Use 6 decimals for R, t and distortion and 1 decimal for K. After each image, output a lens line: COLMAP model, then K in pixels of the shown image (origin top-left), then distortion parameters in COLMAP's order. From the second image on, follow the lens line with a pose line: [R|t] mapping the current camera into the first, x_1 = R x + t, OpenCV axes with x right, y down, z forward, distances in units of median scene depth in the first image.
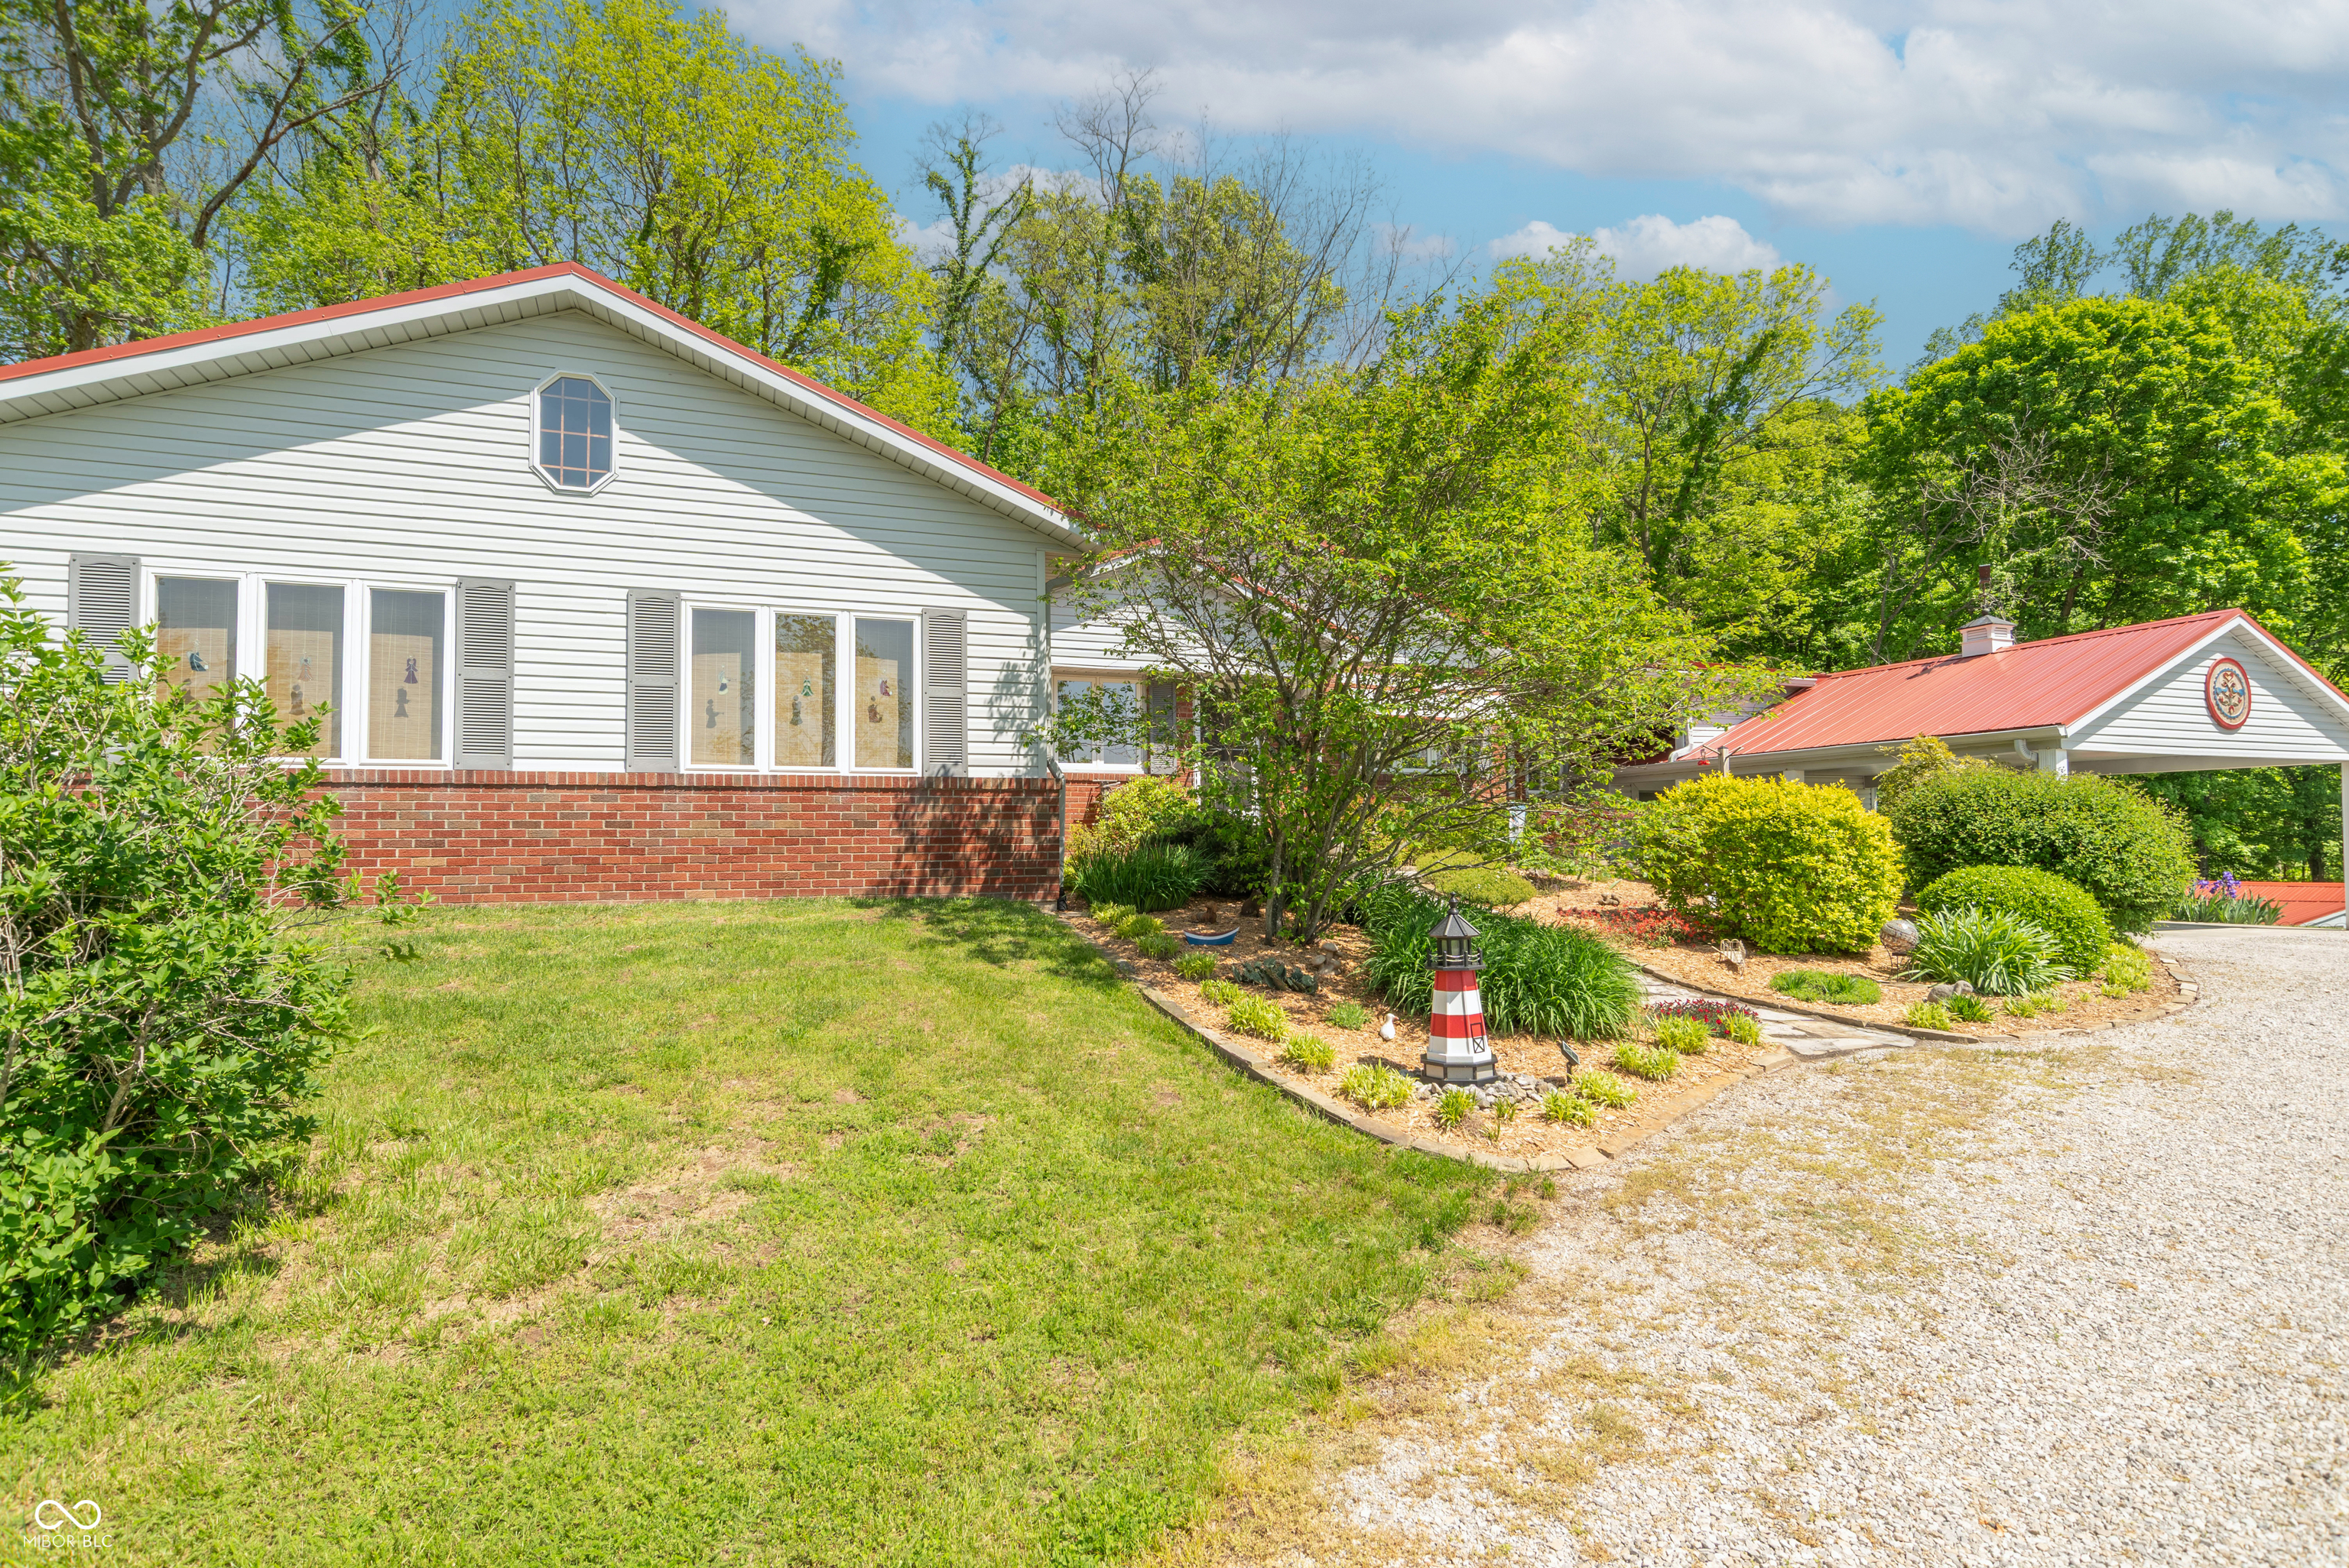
lens RADIAL K [[1193.2, 0, 1110.5], [0, 1193.2, 814.1], [0, 0, 1]] dist [-0.019807, 0.010199]
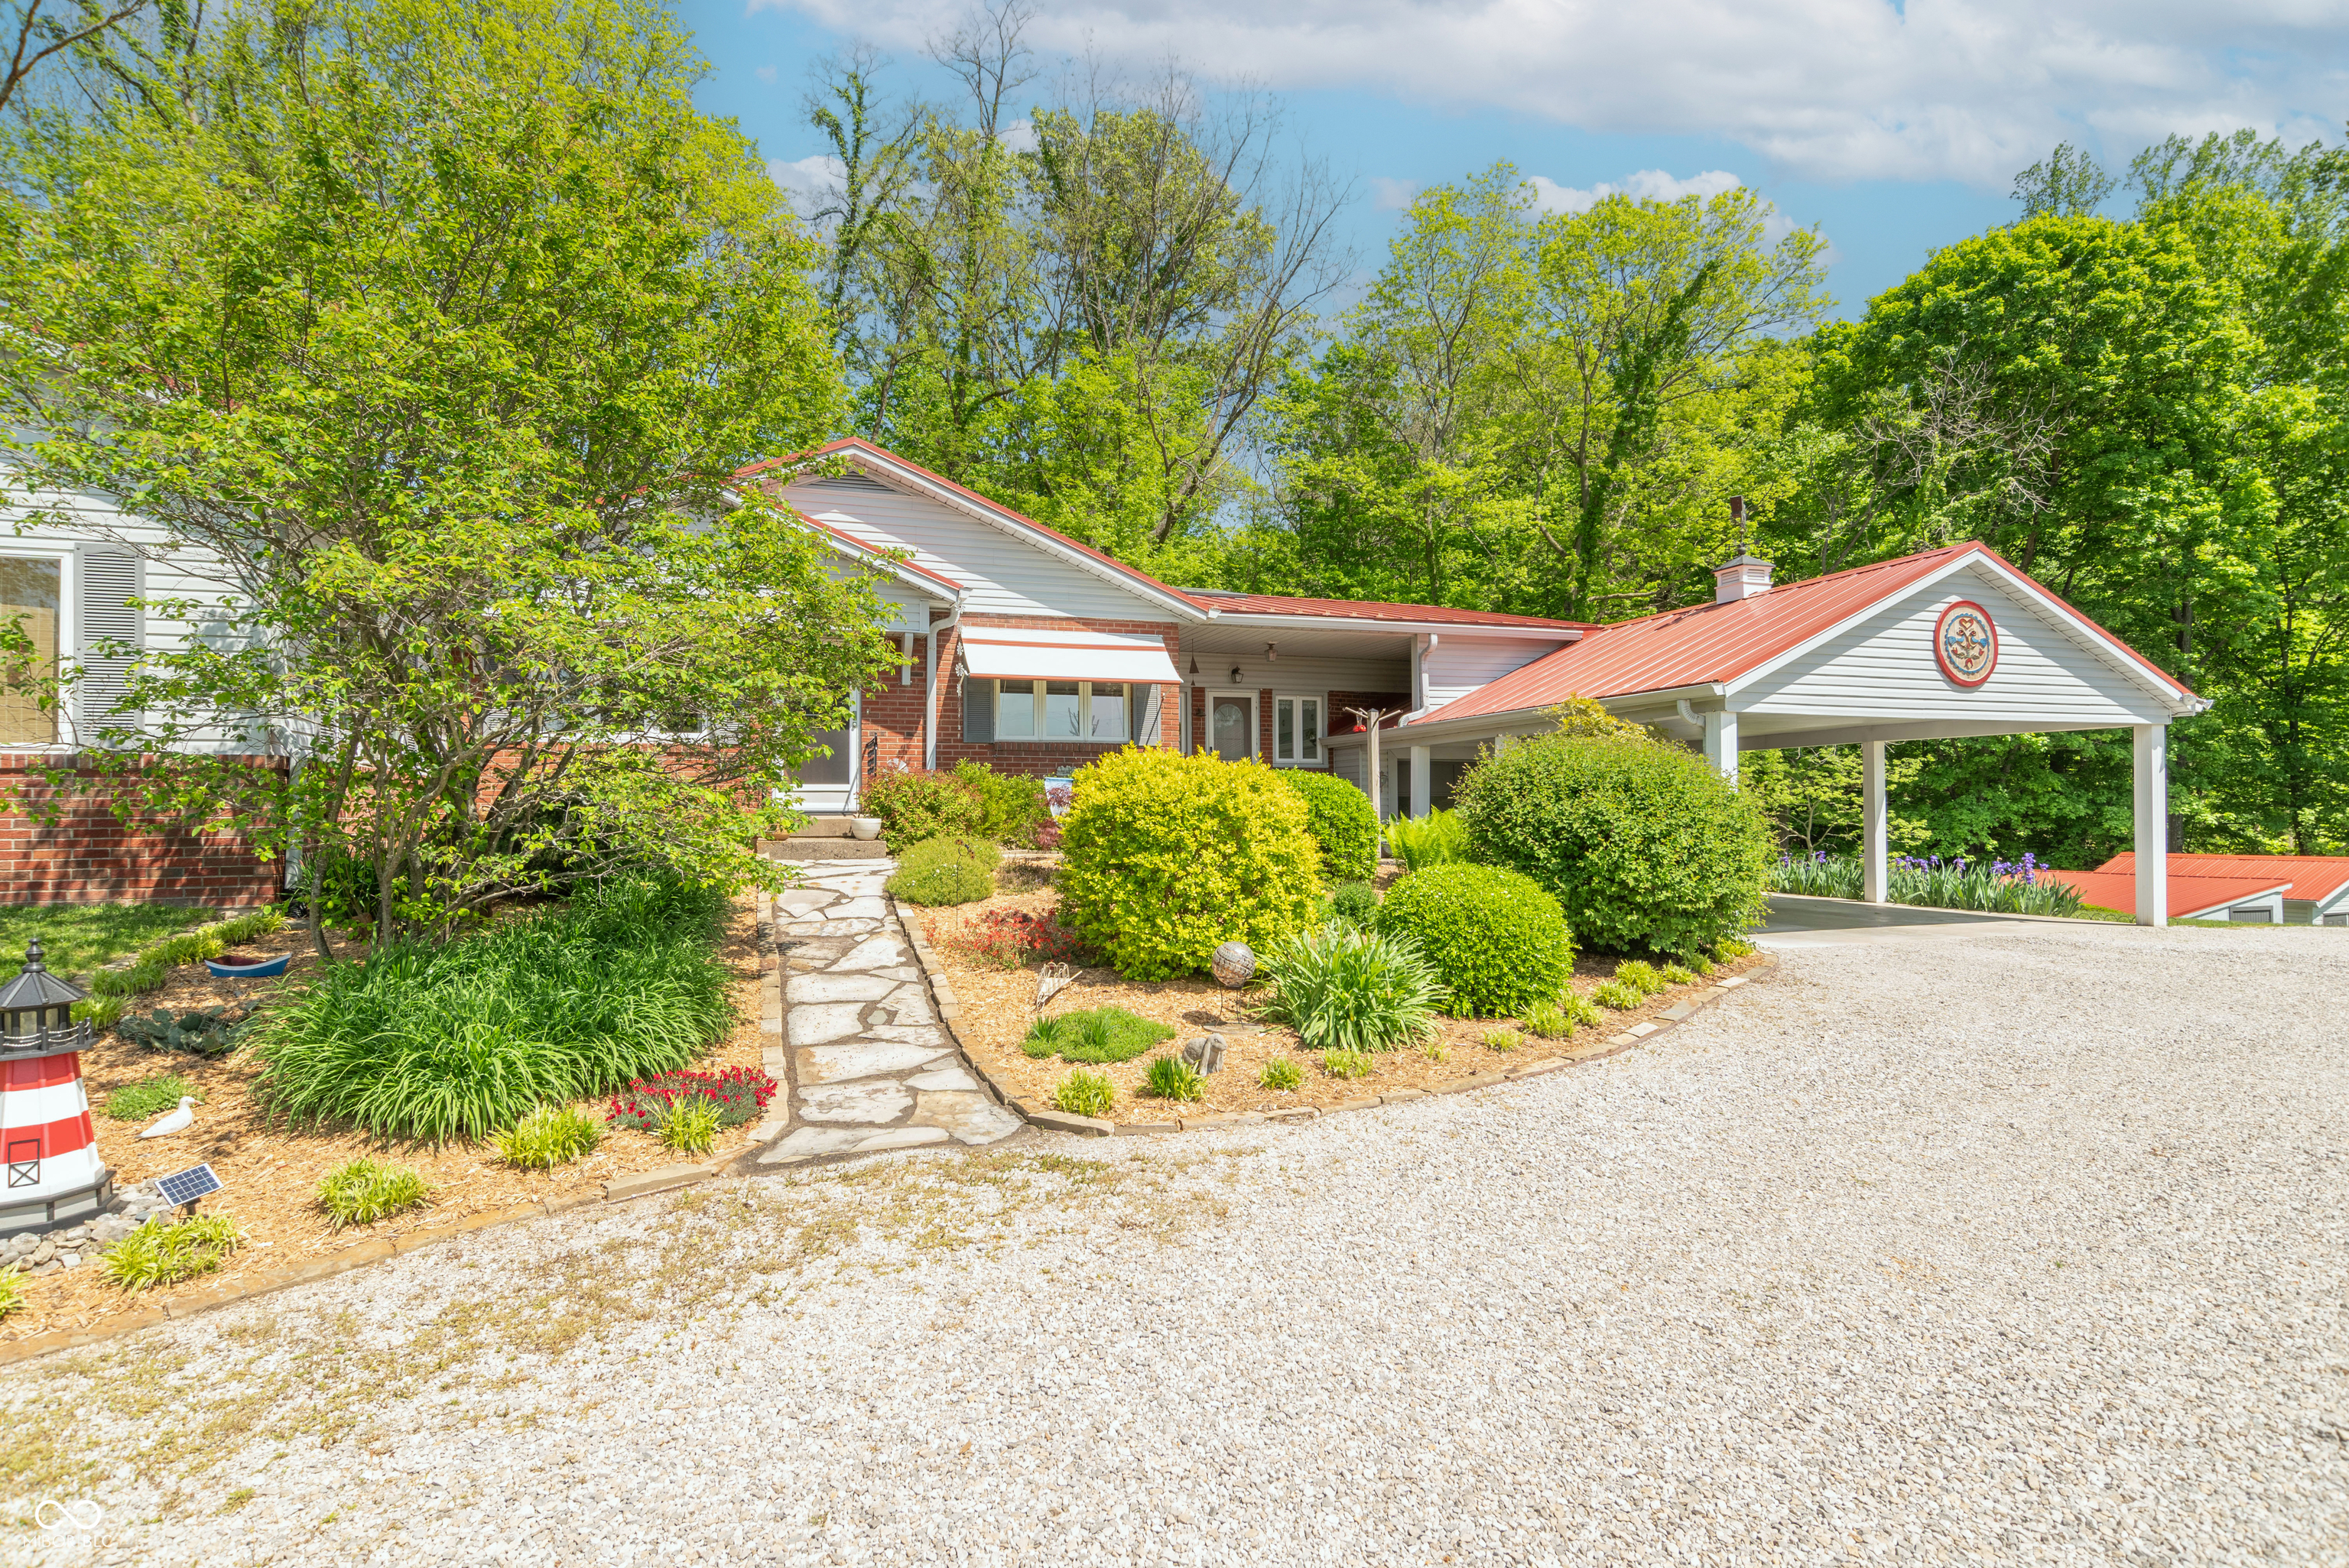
lens RADIAL K [[1193.2, 0, 1123.3], [0, 1193.2, 797.8], [0, 0, 1]] dist [-0.019807, 0.010199]
pose [[0.999528, -0.001388, -0.030692, 0.149284], [0.001893, 0.999863, 0.016422, -0.003440], [0.030665, -0.016473, 0.999394, 0.058093]]
